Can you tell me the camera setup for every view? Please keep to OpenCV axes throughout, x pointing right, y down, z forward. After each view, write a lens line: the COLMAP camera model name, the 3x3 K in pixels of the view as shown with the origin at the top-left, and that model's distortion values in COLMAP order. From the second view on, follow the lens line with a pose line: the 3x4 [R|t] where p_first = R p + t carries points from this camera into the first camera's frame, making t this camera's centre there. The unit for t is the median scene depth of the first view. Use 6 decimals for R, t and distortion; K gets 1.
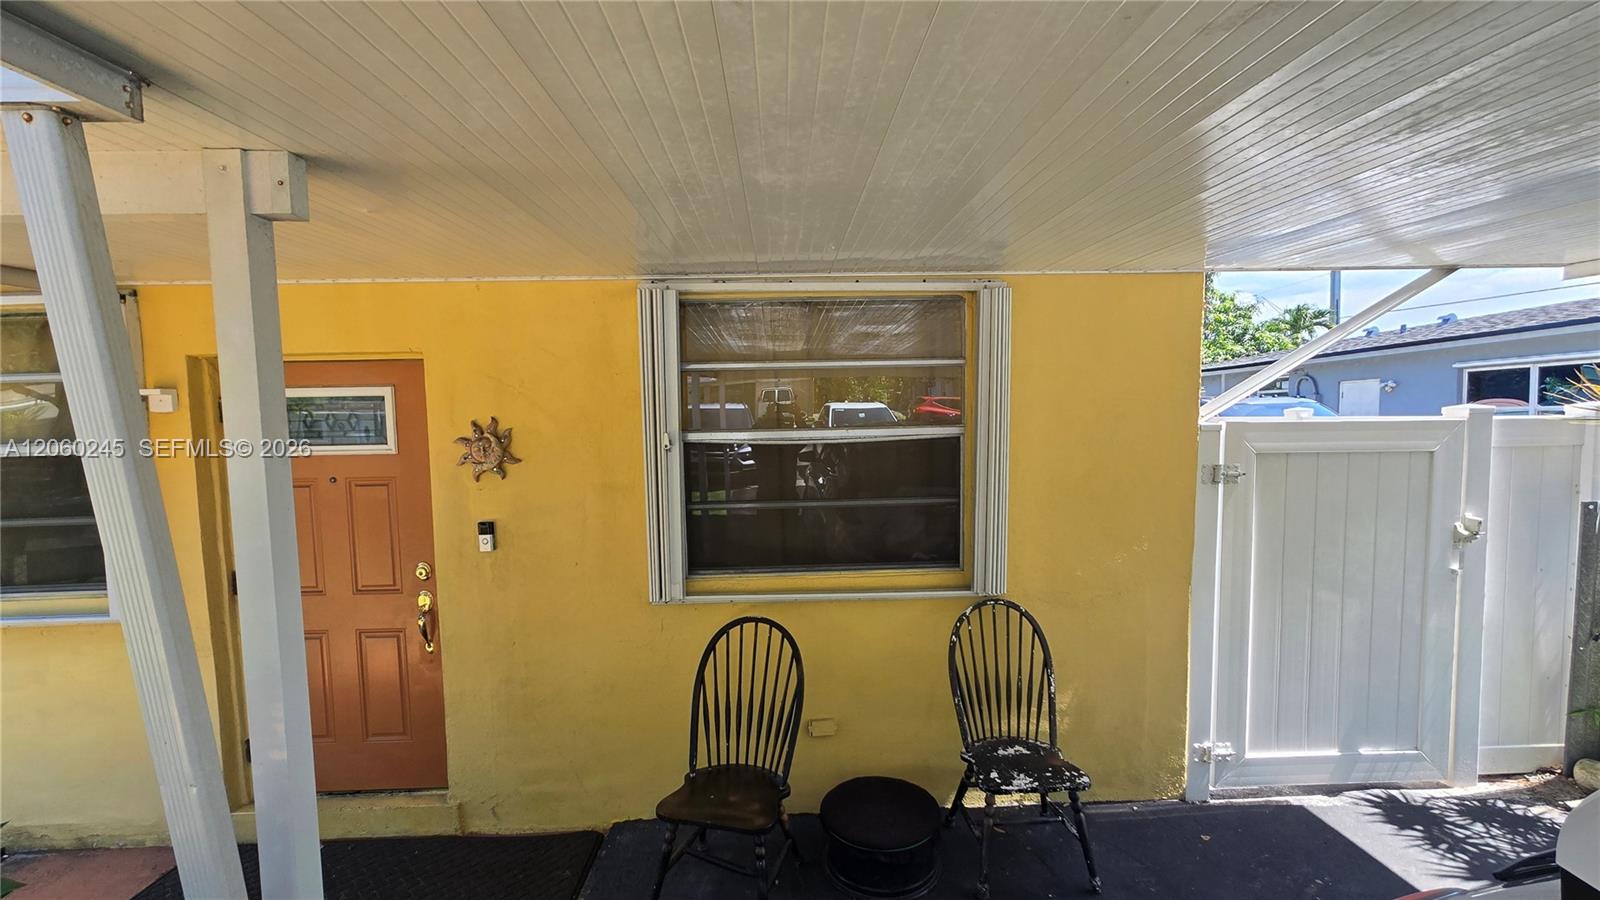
lens RADIAL K [[654.6, 0, 803.1], [0, 654.6, 467.1], [0, 0, 1]] dist [-0.006612, 0.002335]
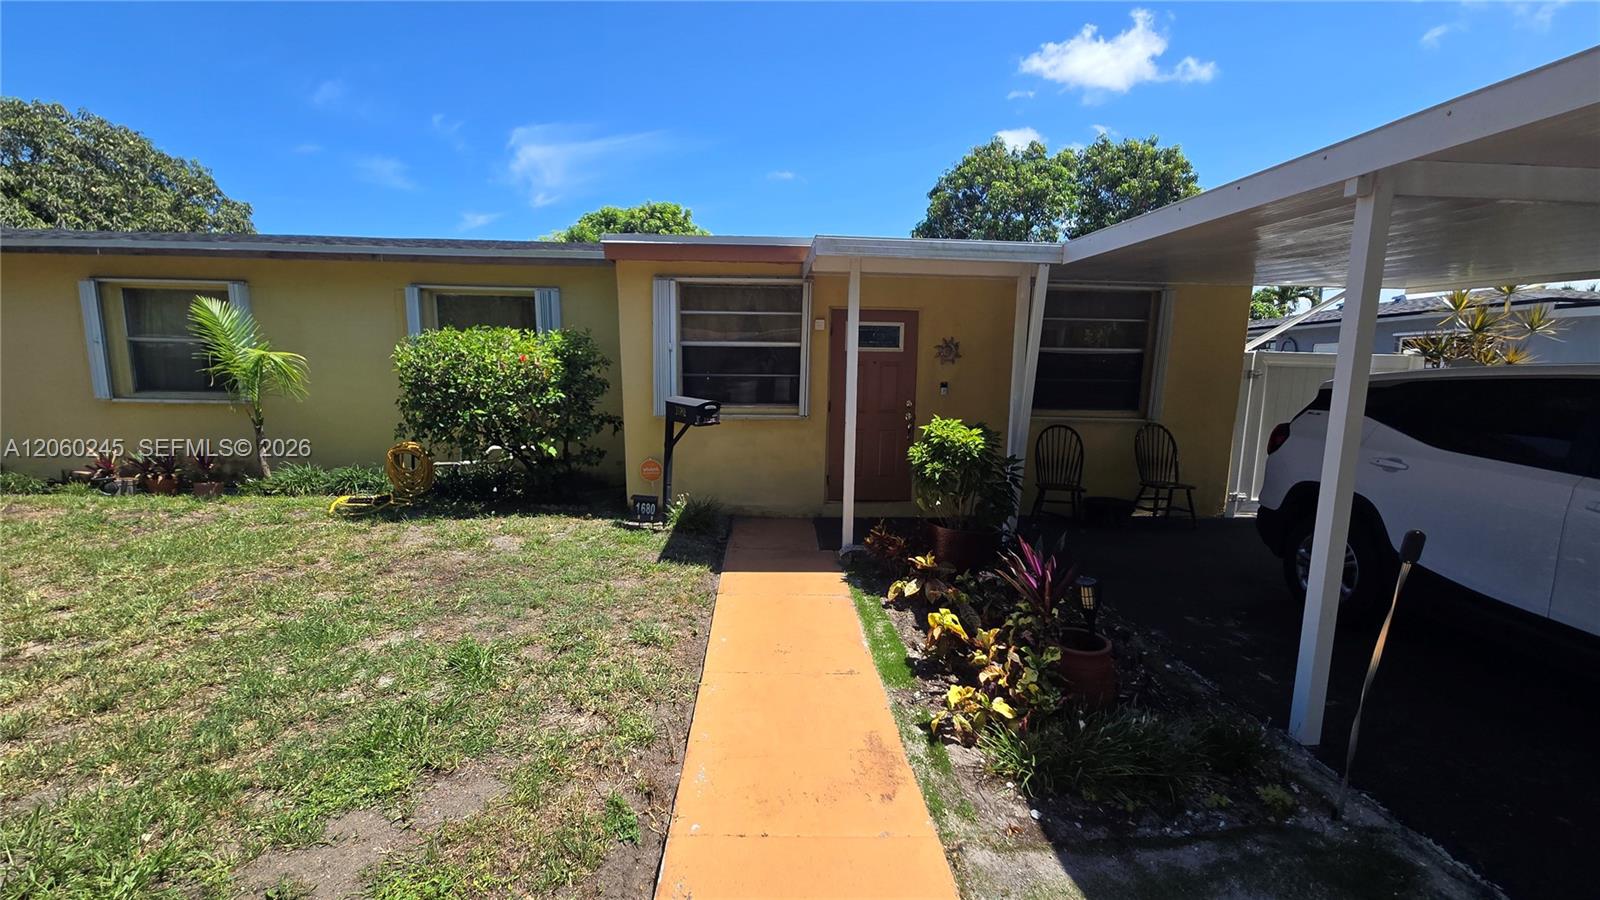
lens RADIAL K [[654.6, 0, 800.0], [0, 654.6, 465.0], [0, 0, 1]] dist [-0.006612, 0.002335]
pose [[0.999144, 0.032164, 0.026028, -1.007444], [-0.033988, 0.996756, 0.072948, 0.215779], [-0.023598, -0.073770, 0.996996, -1.289381]]
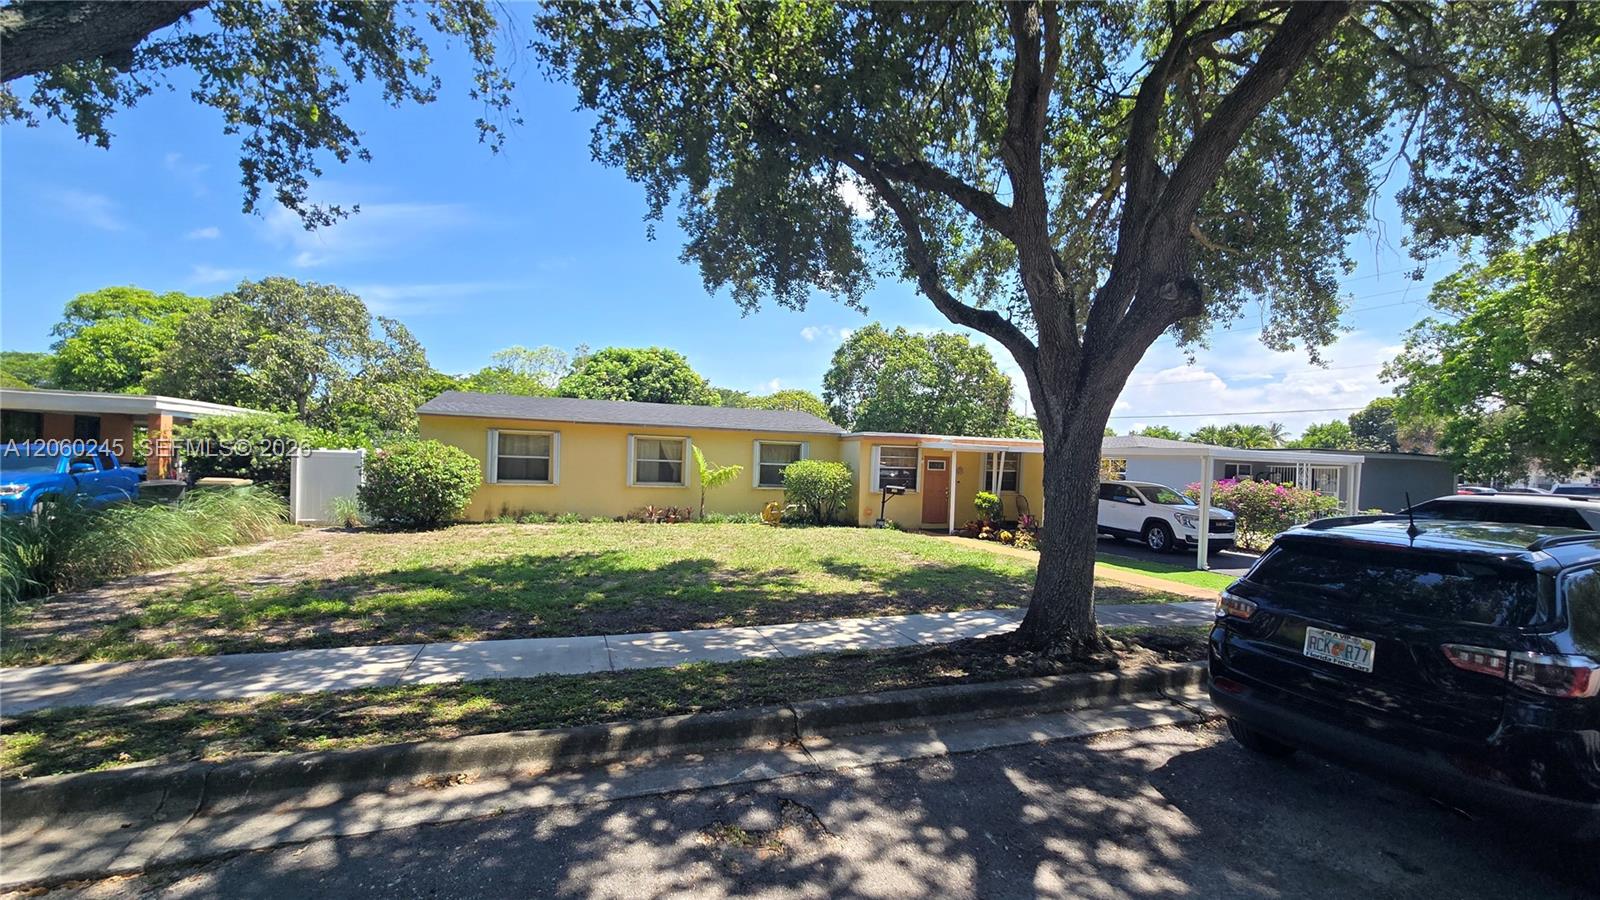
lens RADIAL K [[654.6, 0, 814.3], [0, 654.6, 456.9], [0, 0, 1]] dist [-0.006612, 0.002335]
pose [[0.944216, 0.054928, 0.324714, -3.669201], [-0.029580, 0.996152, -0.082495, 0.400600], [-0.327996, 0.068288, 0.942208, -4.413664]]
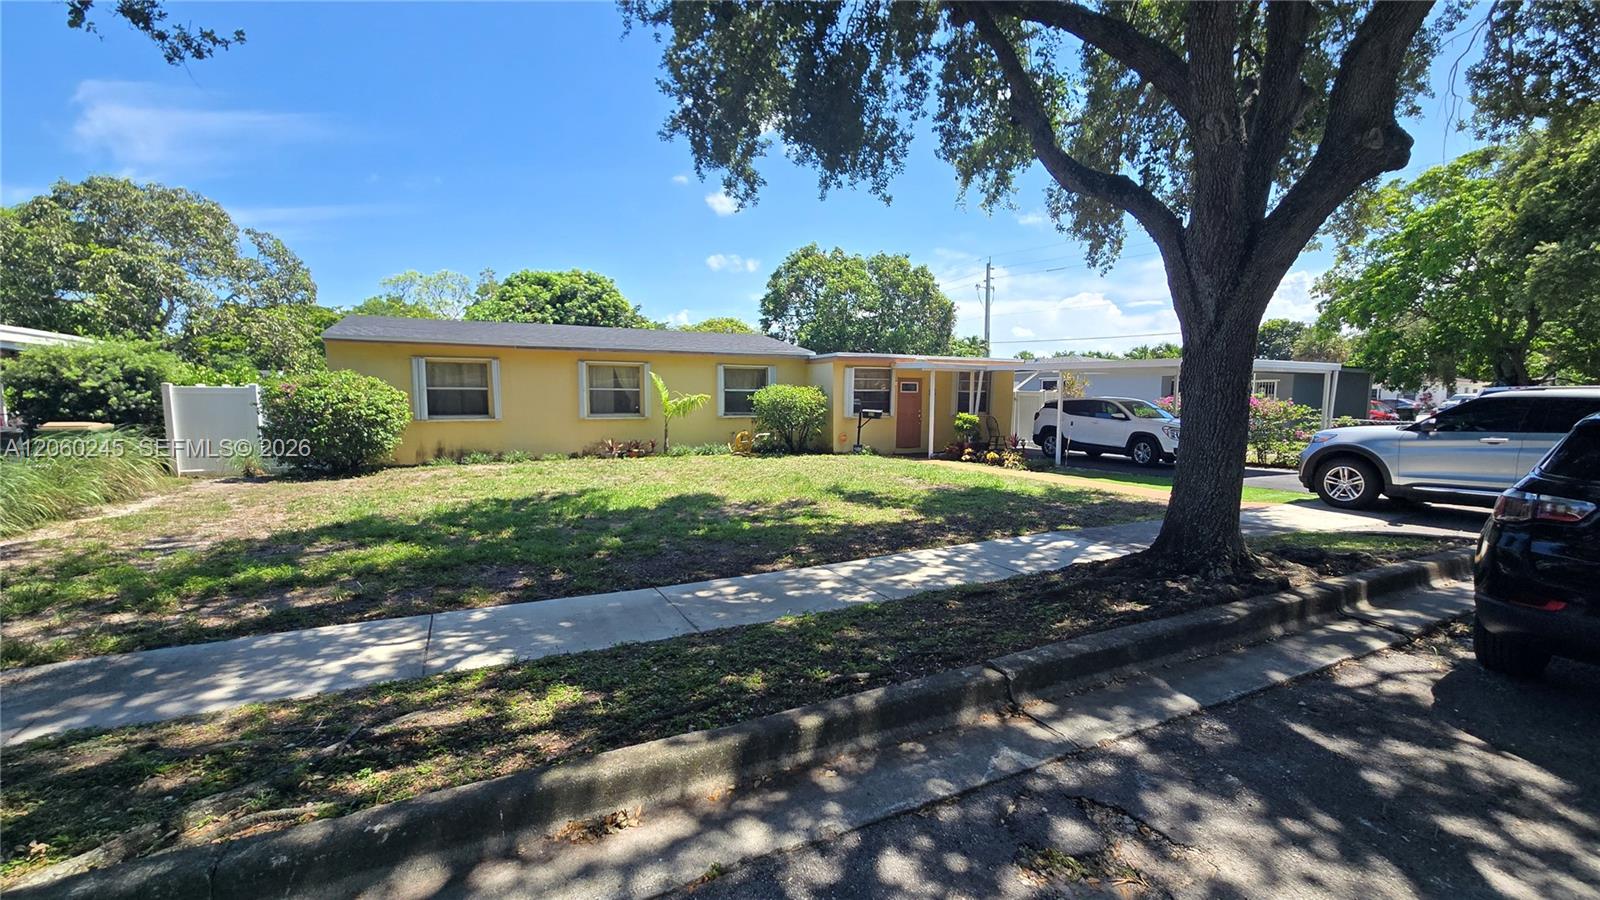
lens RADIAL K [[654.6, 0, 815.3], [0, 654.6, 460.0], [0, 0, 1]] dist [-0.006612, 0.002335]
pose [[0.896573, -0.017027, 0.442569, -3.943083], [0.007540, 0.999703, 0.023185, 0.445671], [-0.442833, -0.017450, 0.896434, -3.929433]]
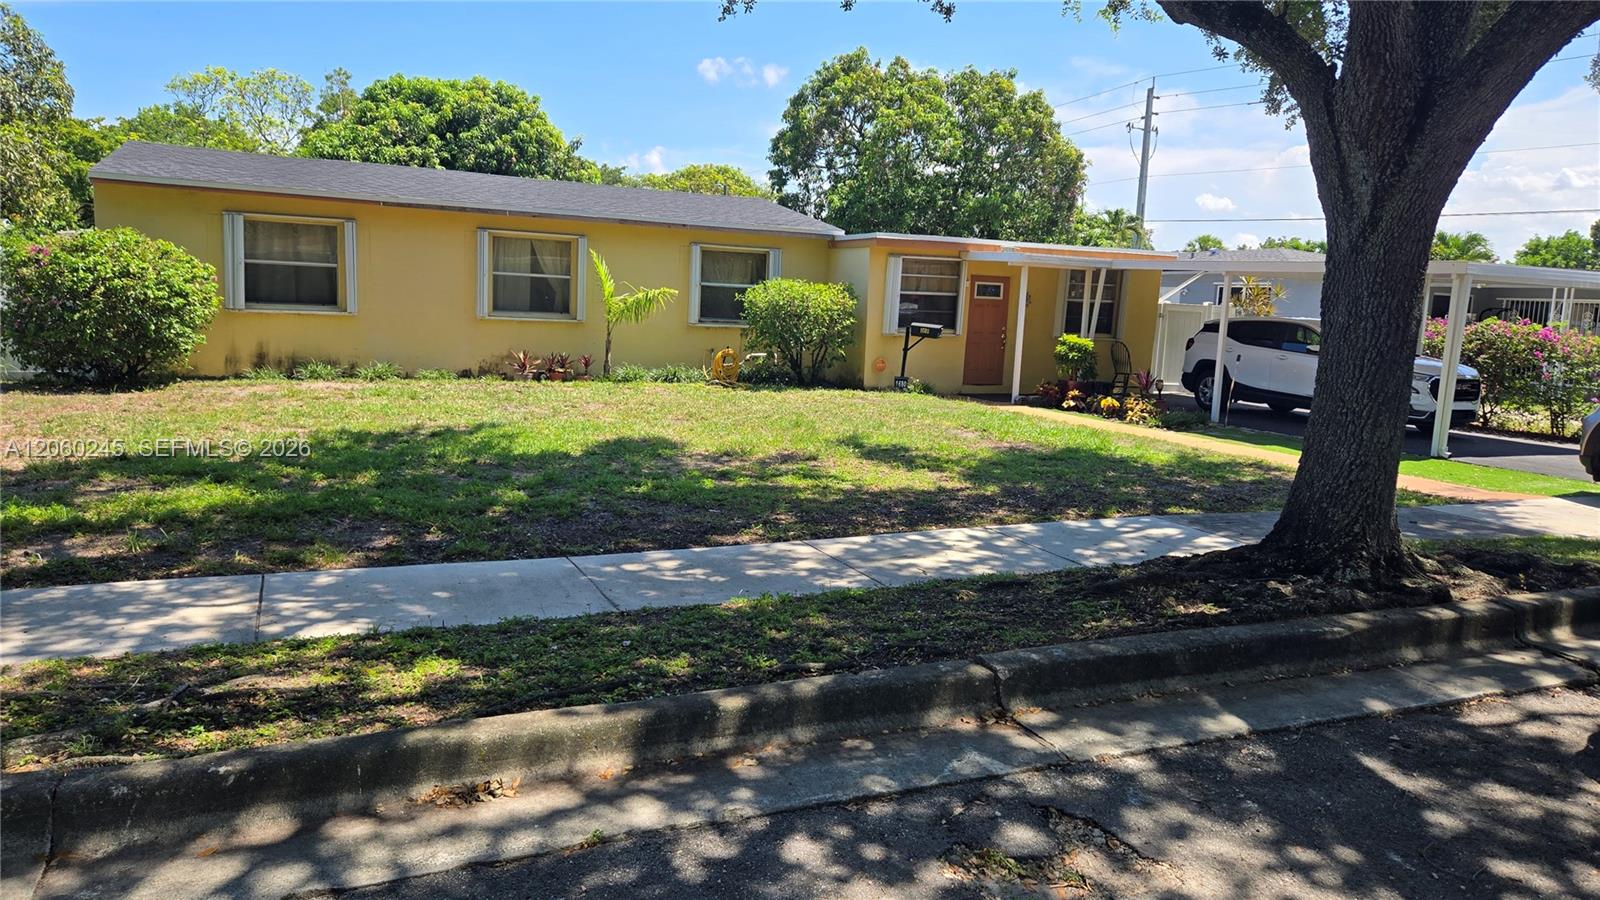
lens RADIAL K [[1063.2, 0, 810.0], [0, 1063.2, 420.5], [0, 0, 1]] dist [0.074243, -0.056338]
pose [[0.914576, 0.016141, 0.404093, -3.967409], [-0.036655, 0.998399, 0.043081, 0.452077], [-0.402751, -0.054213, 0.913703, -4.216581]]
